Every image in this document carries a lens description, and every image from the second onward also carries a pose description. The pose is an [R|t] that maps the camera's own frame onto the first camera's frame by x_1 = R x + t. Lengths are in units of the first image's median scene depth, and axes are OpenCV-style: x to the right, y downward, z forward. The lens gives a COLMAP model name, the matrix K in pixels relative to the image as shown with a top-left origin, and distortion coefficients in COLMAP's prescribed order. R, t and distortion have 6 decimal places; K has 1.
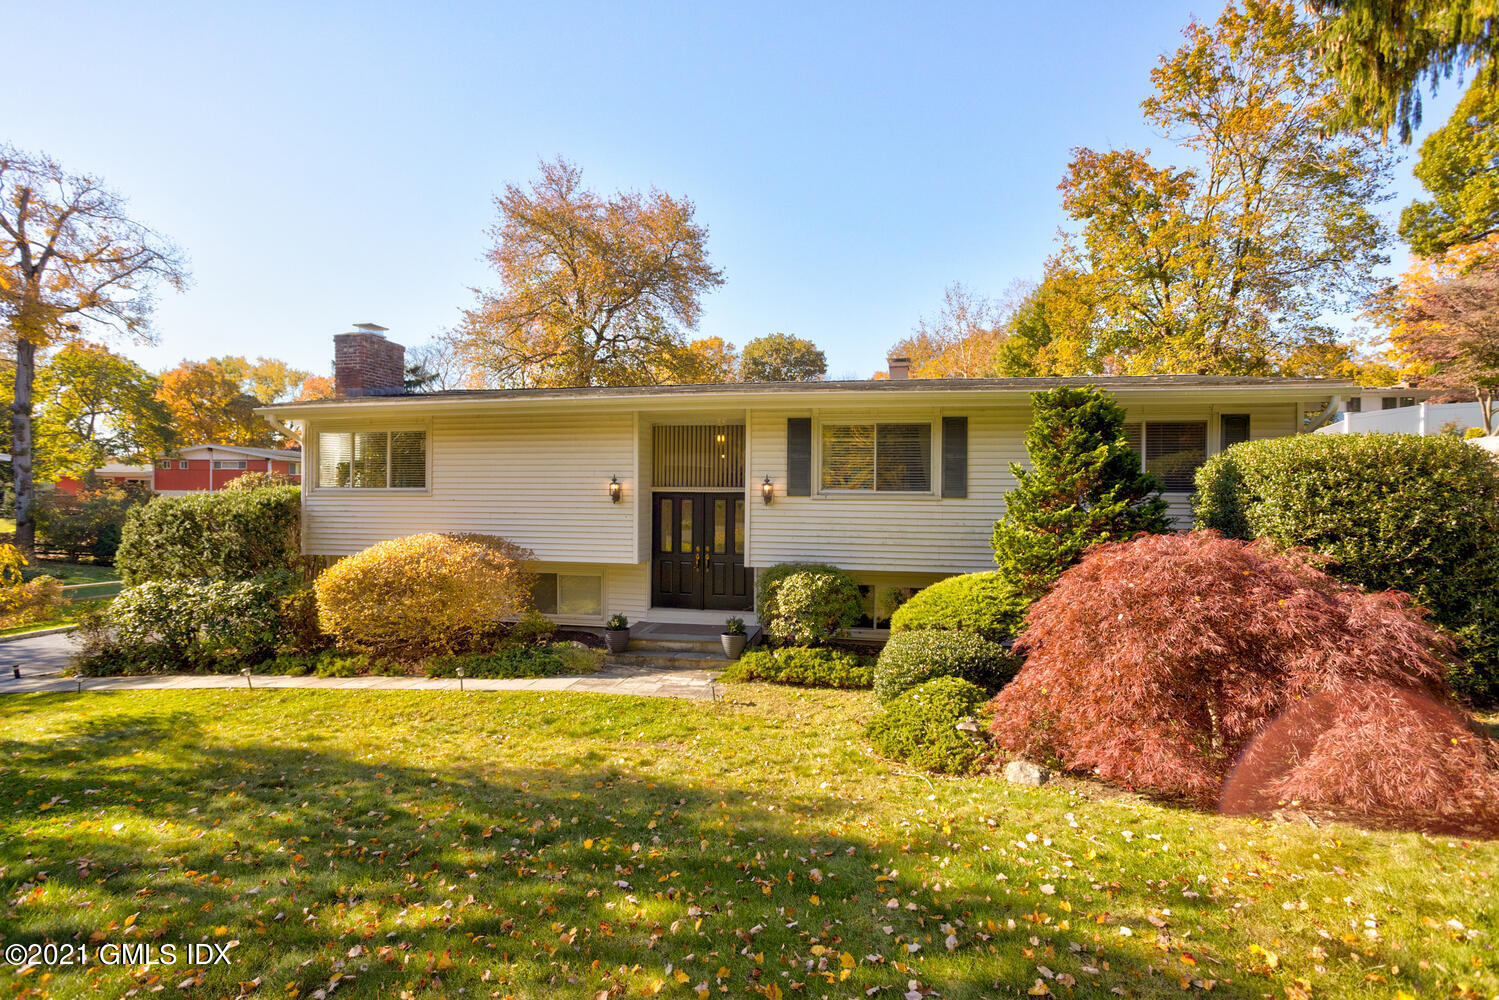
lens RADIAL K [[762.3, 0, 739.8], [0, 762.3, 489.5], [0, 0, 1]] dist [-0.049701, 0.045232]
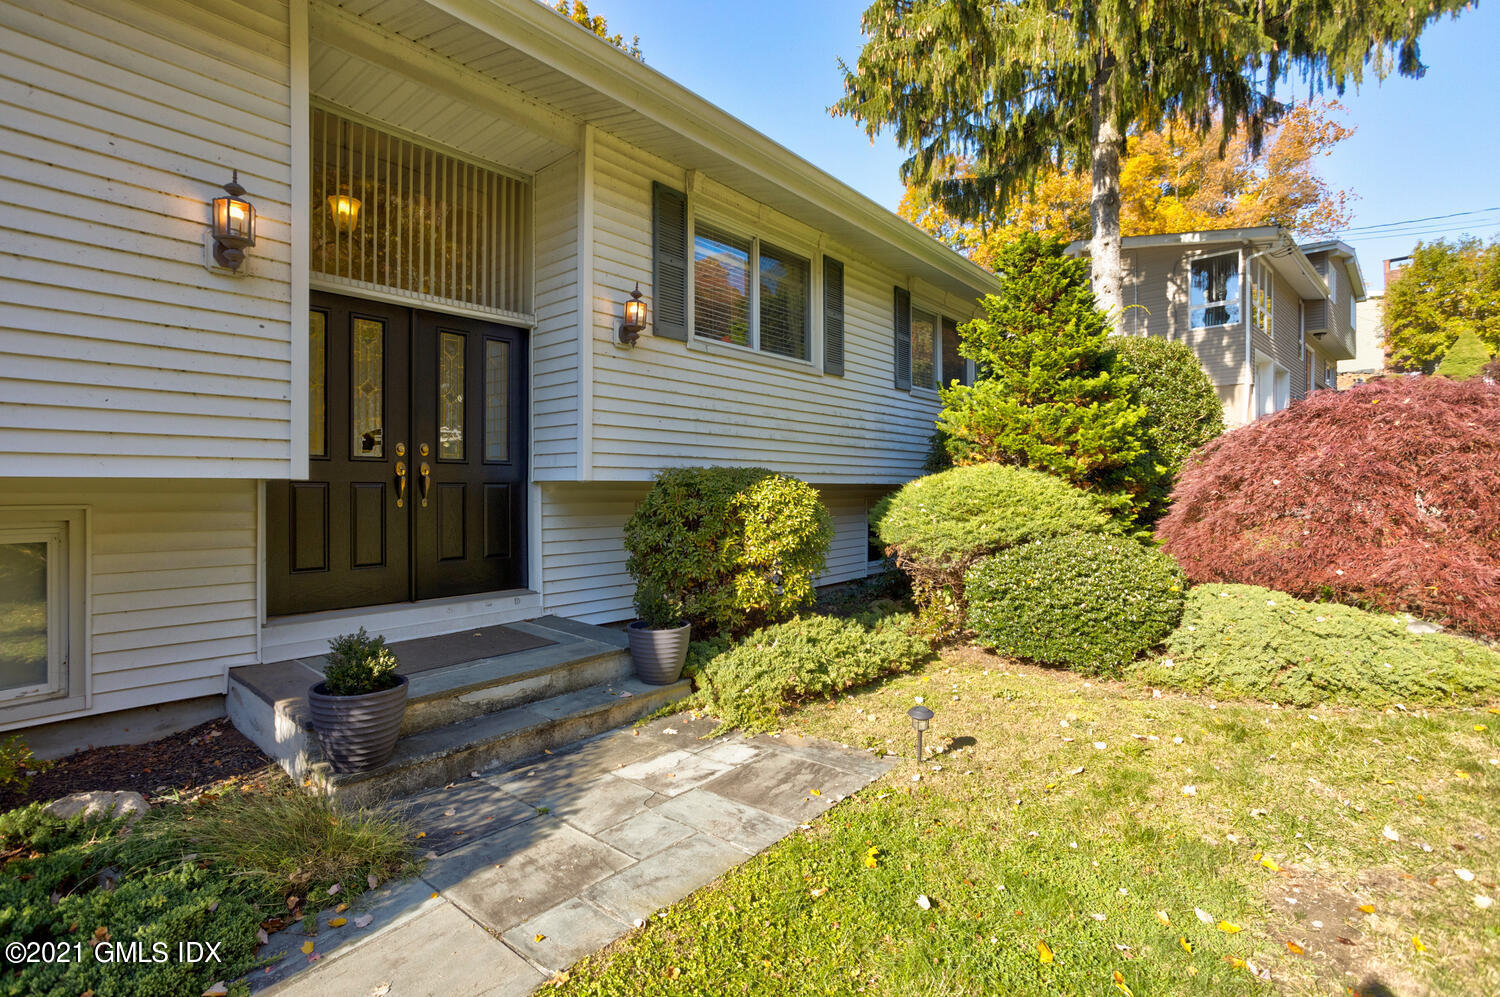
lens RADIAL K [[733.3, 0, 732.6], [0, 733.3, 495.4], [0, 0, 1]] dist [-0.048787, 0.038970]
pose [[0.477096, -0.013168, 0.878753, -0.326639], [0.005017, 0.999912, 0.012260, 0.105199], [-0.878837, -0.001441, 0.477120, 0.719660]]
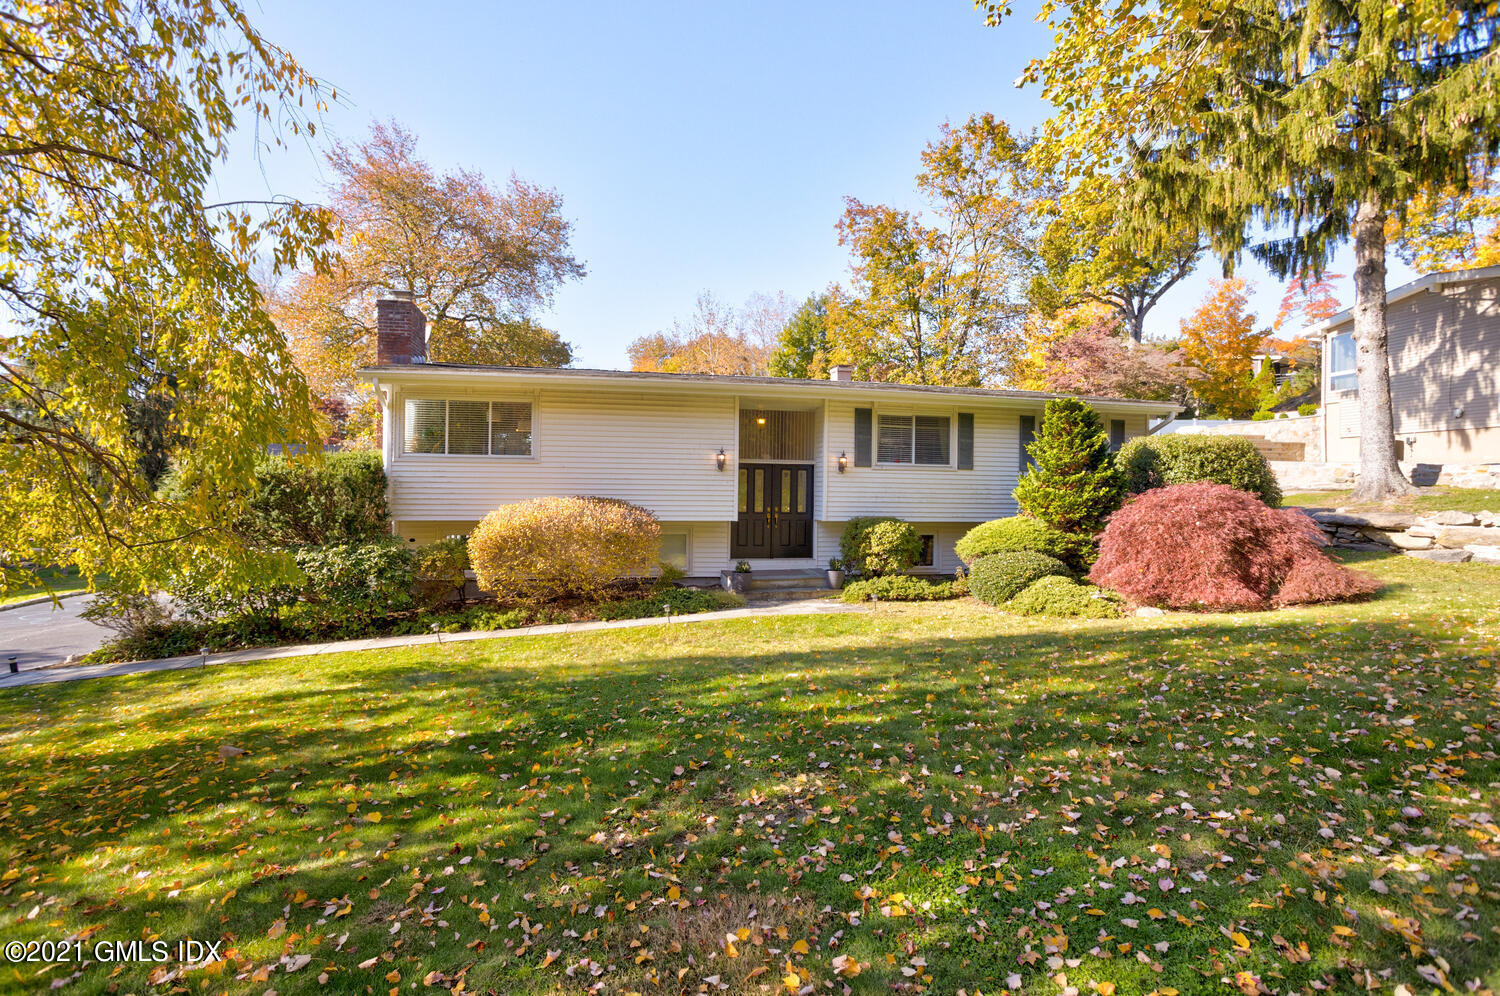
lens RADIAL K [[762.8, 0, 740.3], [0, 762.8, 487.5], [0, 0, 1]] dist [-0.049701, 0.045232]
pose [[0.905557, 0.005271, 0.424192, -0.669477], [-0.007526, 0.999965, 0.003642, 0.040452], [-0.424158, -0.006491, 0.905565, -0.112786]]
